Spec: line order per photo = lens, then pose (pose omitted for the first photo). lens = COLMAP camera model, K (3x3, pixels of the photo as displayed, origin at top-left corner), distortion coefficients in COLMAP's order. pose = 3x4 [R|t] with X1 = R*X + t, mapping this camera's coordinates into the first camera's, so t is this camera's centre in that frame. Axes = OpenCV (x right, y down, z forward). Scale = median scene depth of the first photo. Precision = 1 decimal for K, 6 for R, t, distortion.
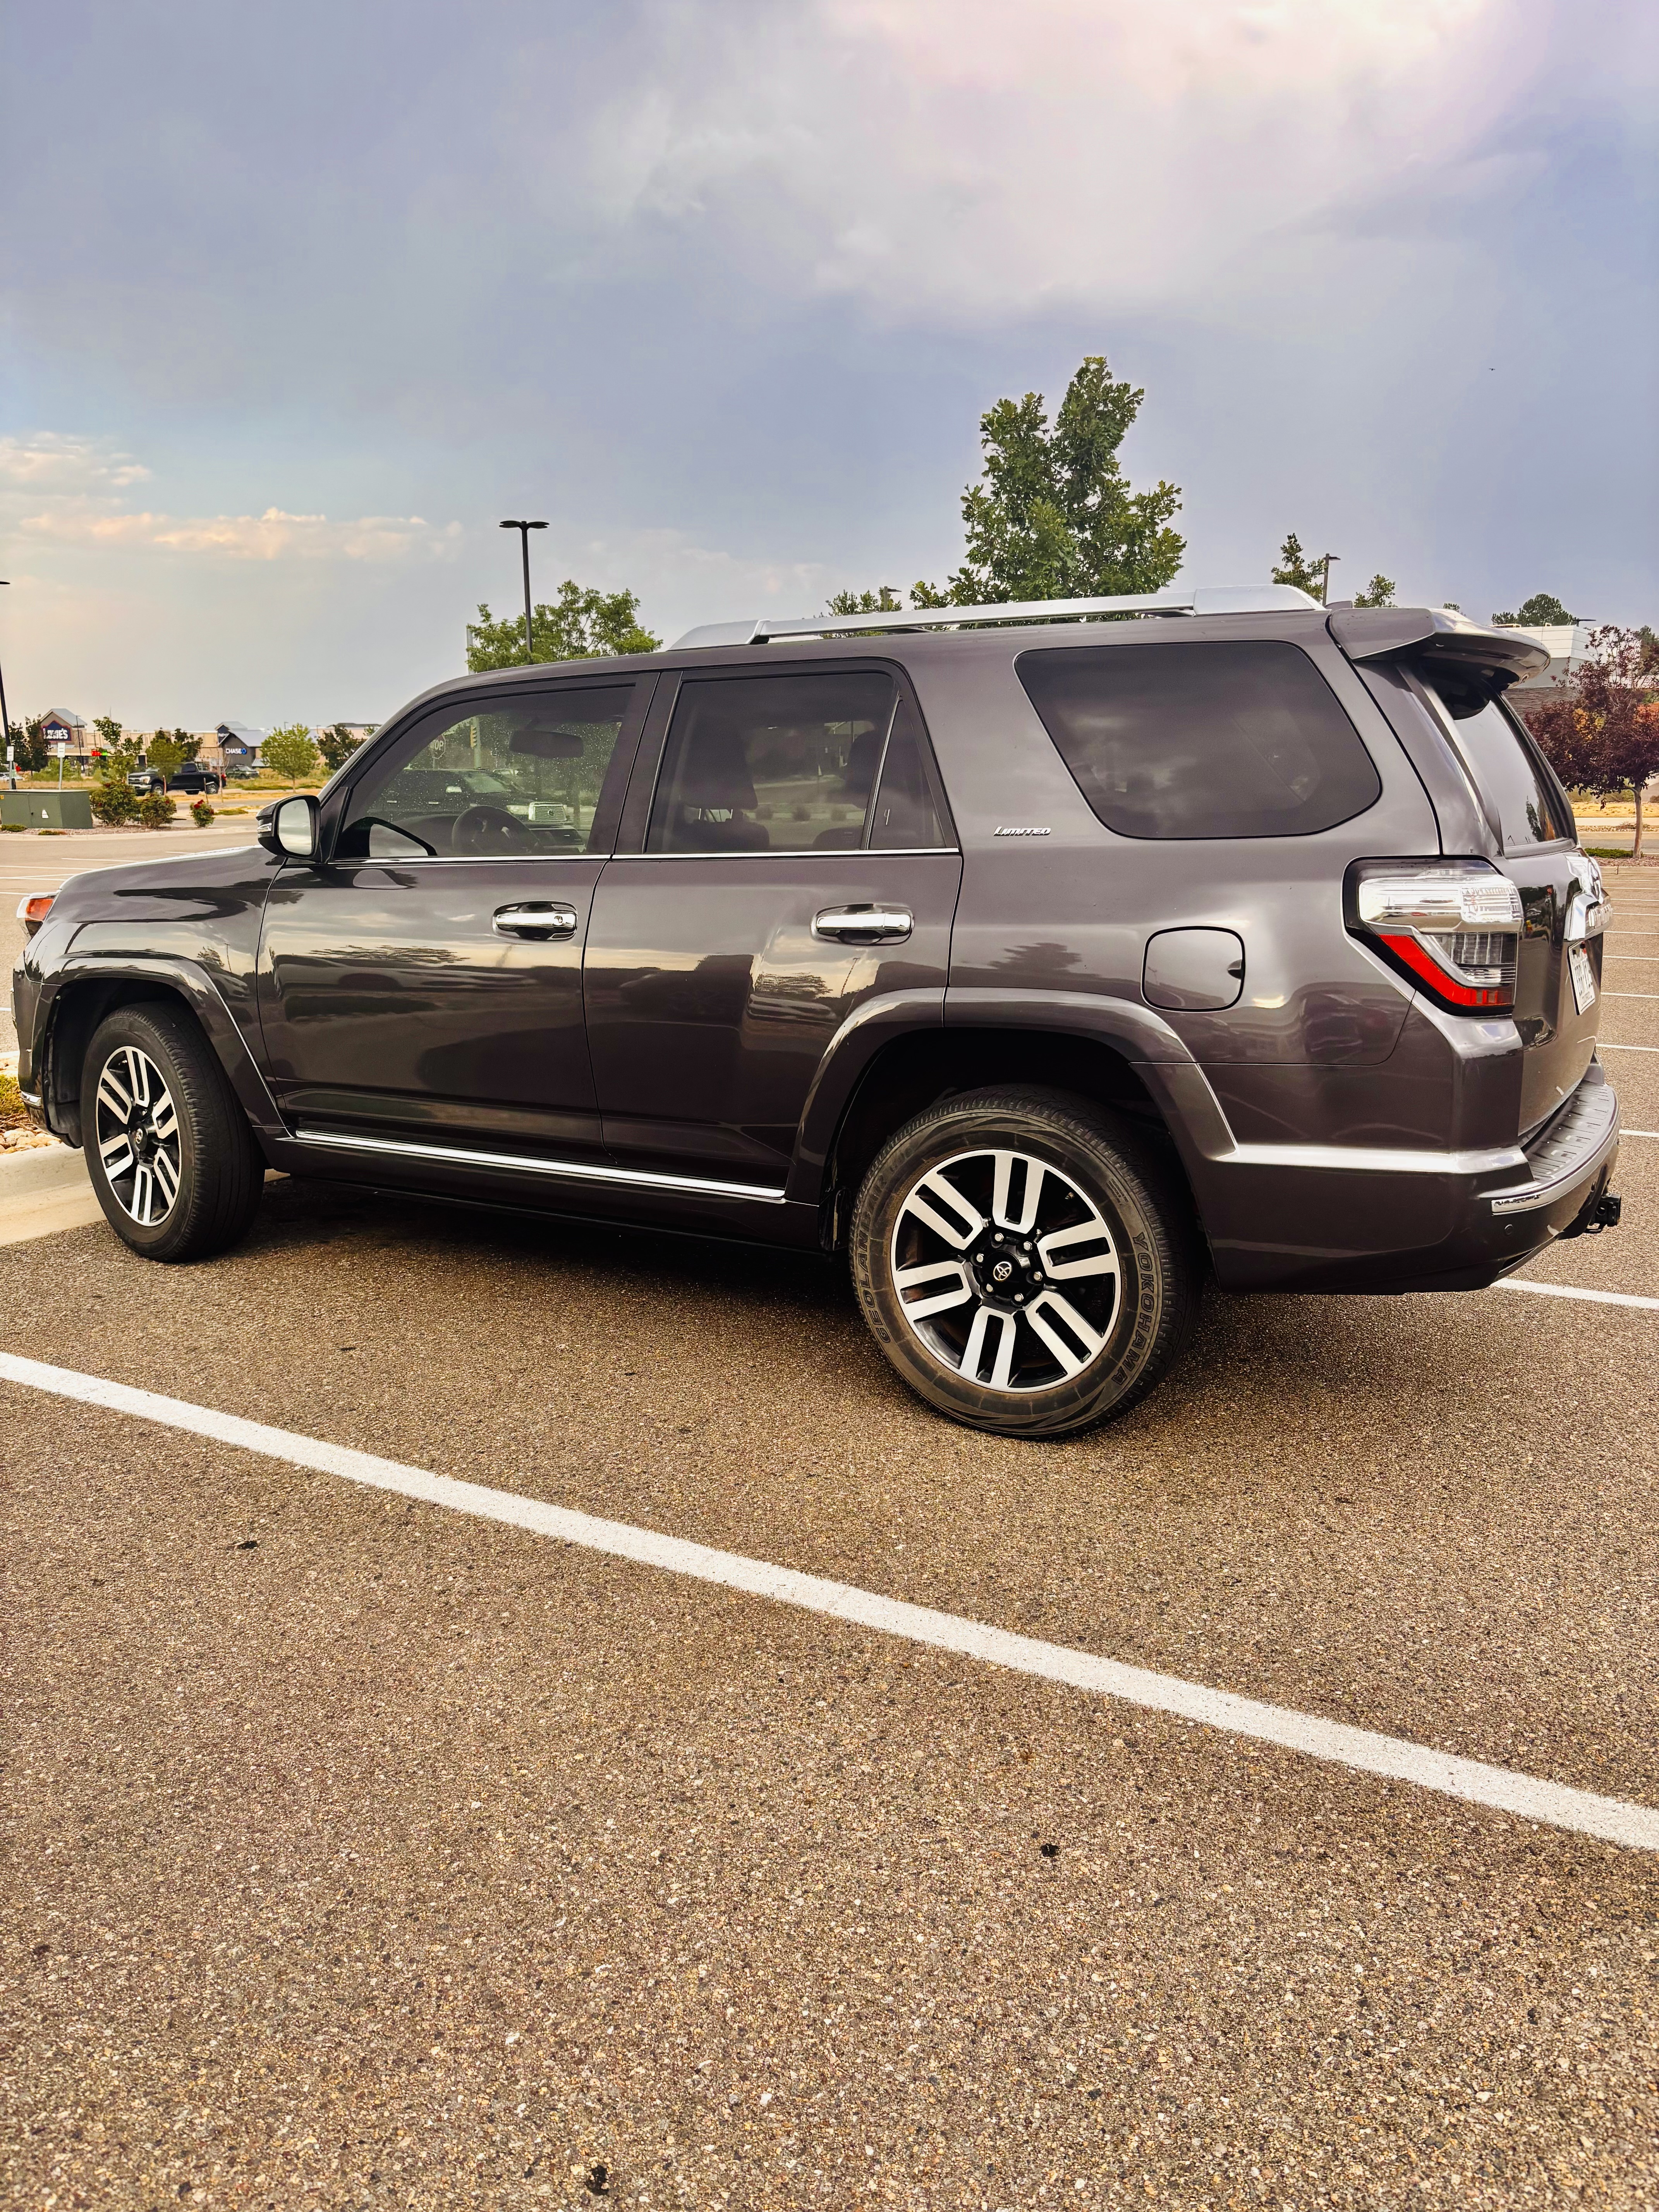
lens RADIAL K [[1675.2, 0, 829.5], [0, 1675.2, 1159.8], [0, 0, 1]] dist [0.019752, -0.045004]
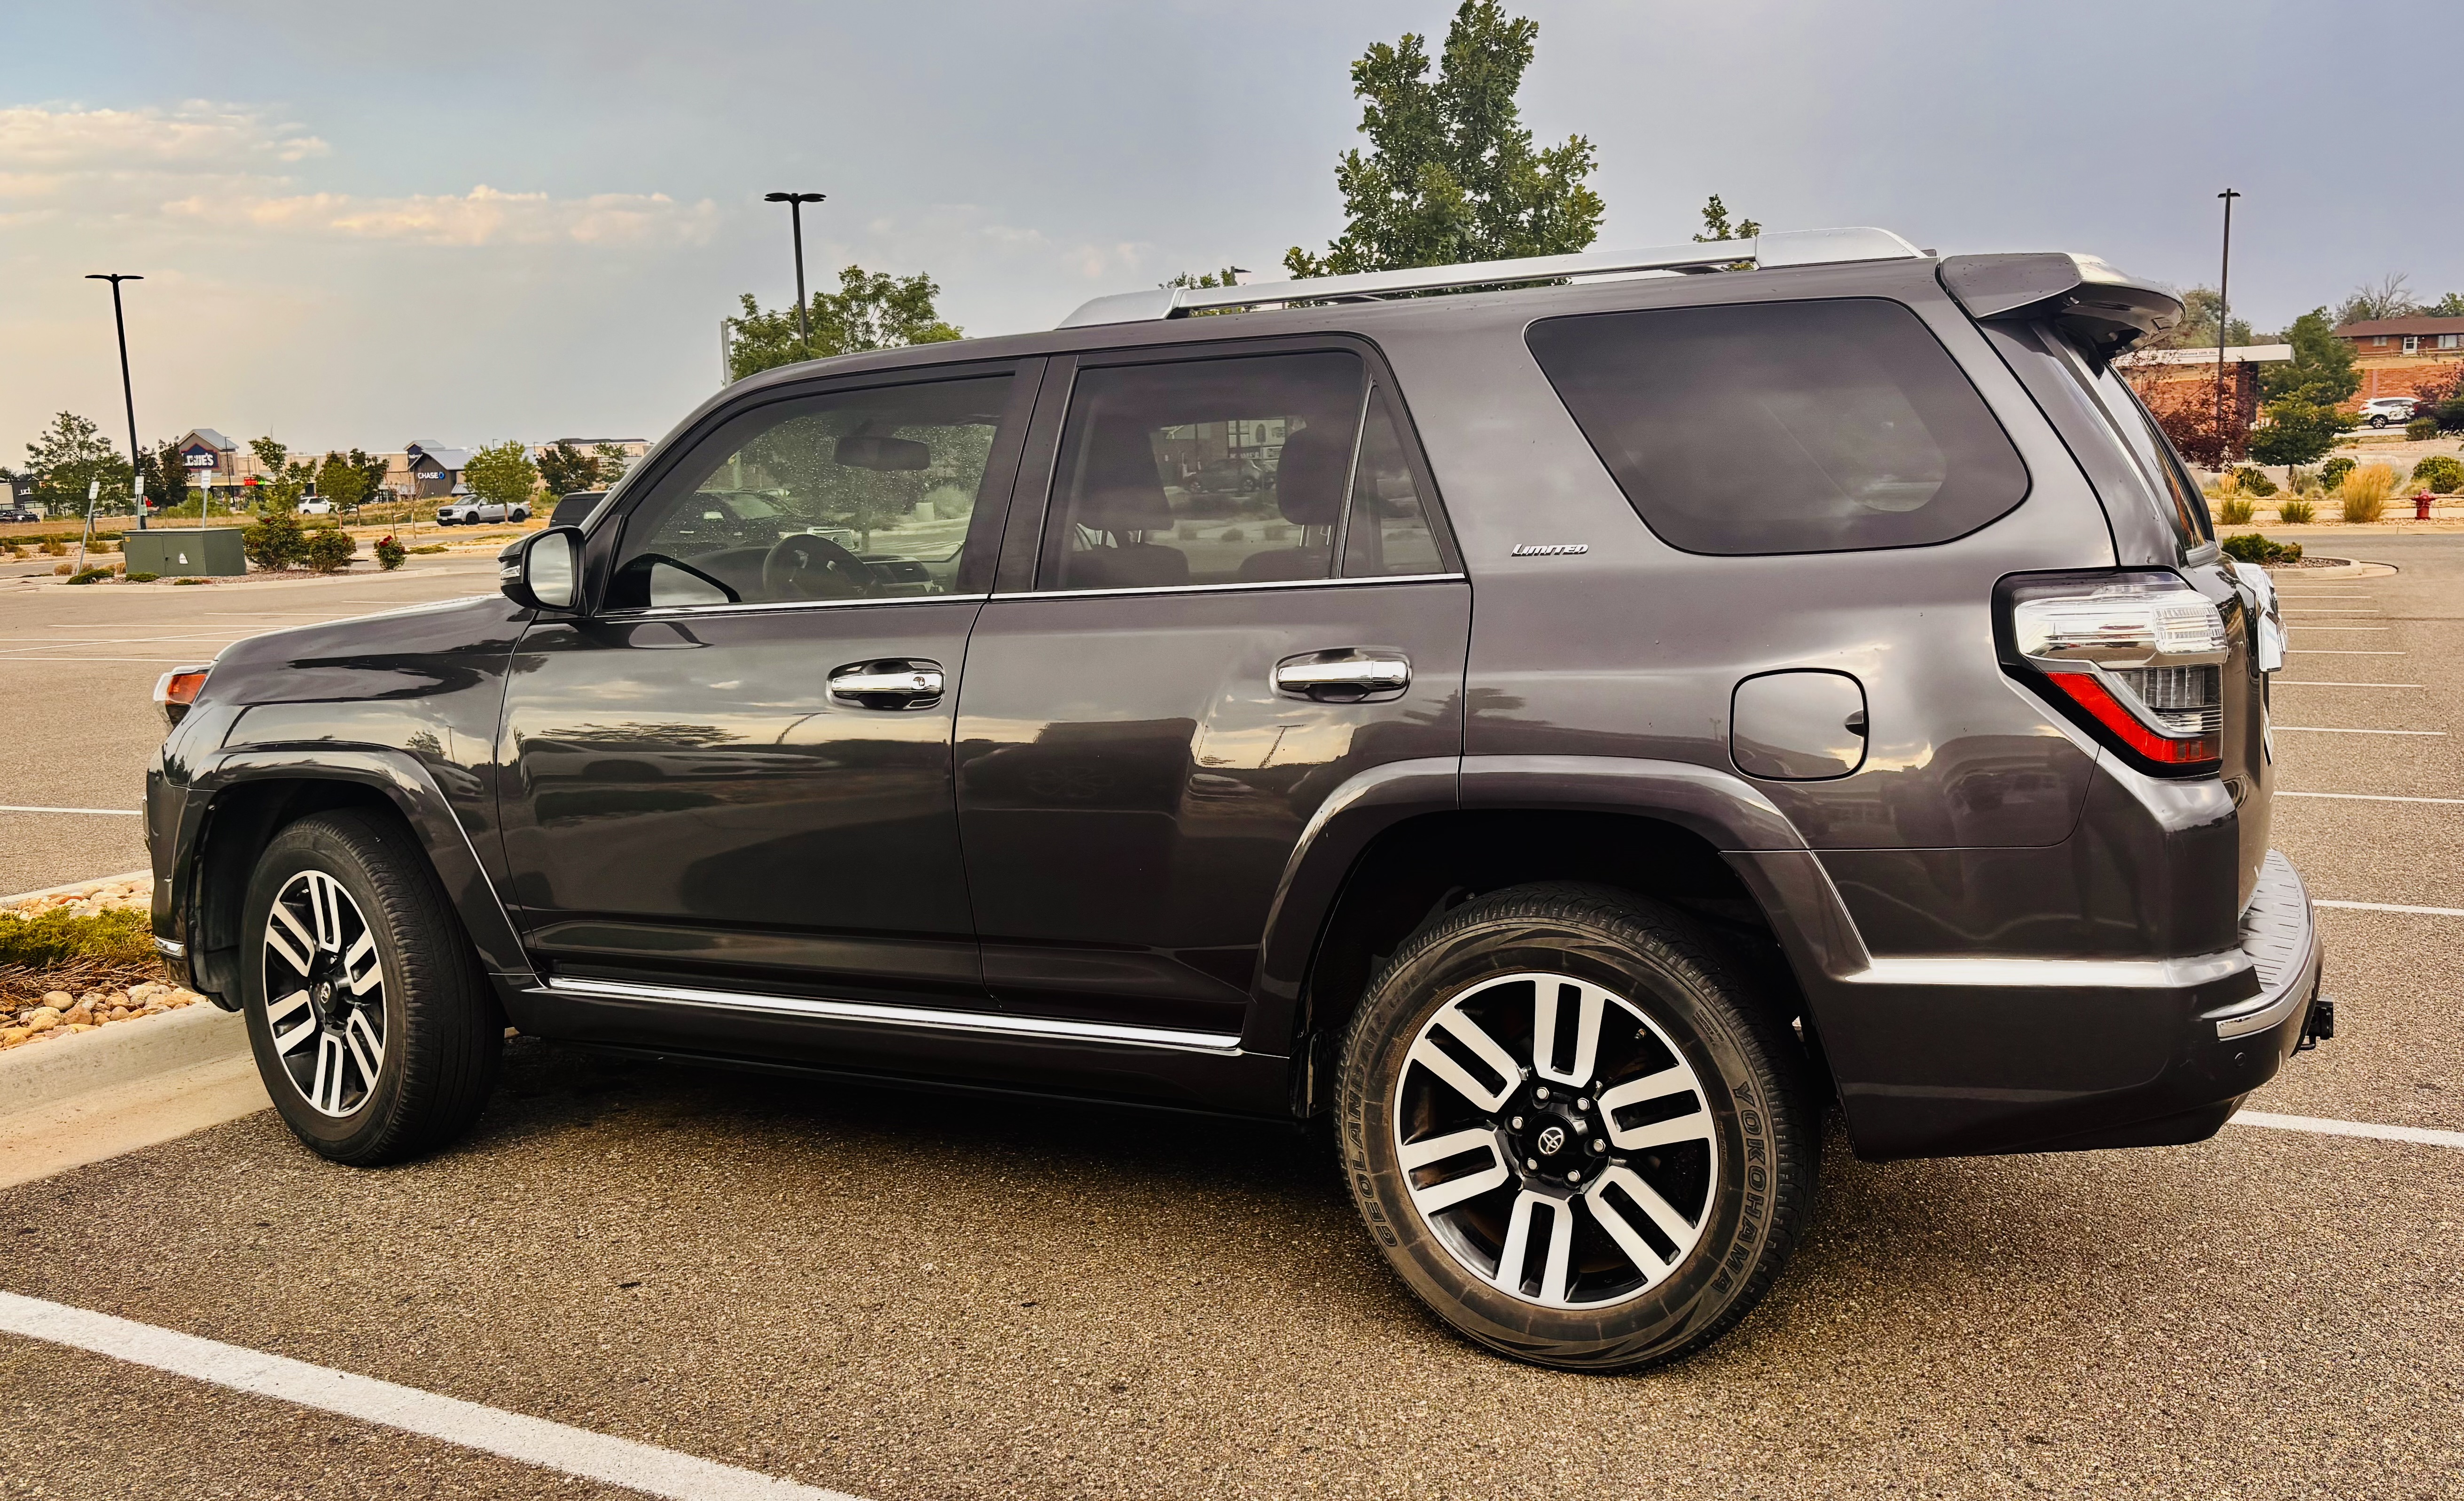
lens RADIAL K [[2050.8, 0, 1320.2], [0, 2050.8, 700.3], [0, 0, 1]] dist [0.030644, -0.051810]
pose [[0.996933, -0.032617, 0.071140, -0.049010], [0.040944, 0.992058, -0.118934, -0.019474], [-0.066696, 0.121482, 0.990350, 0.085475]]
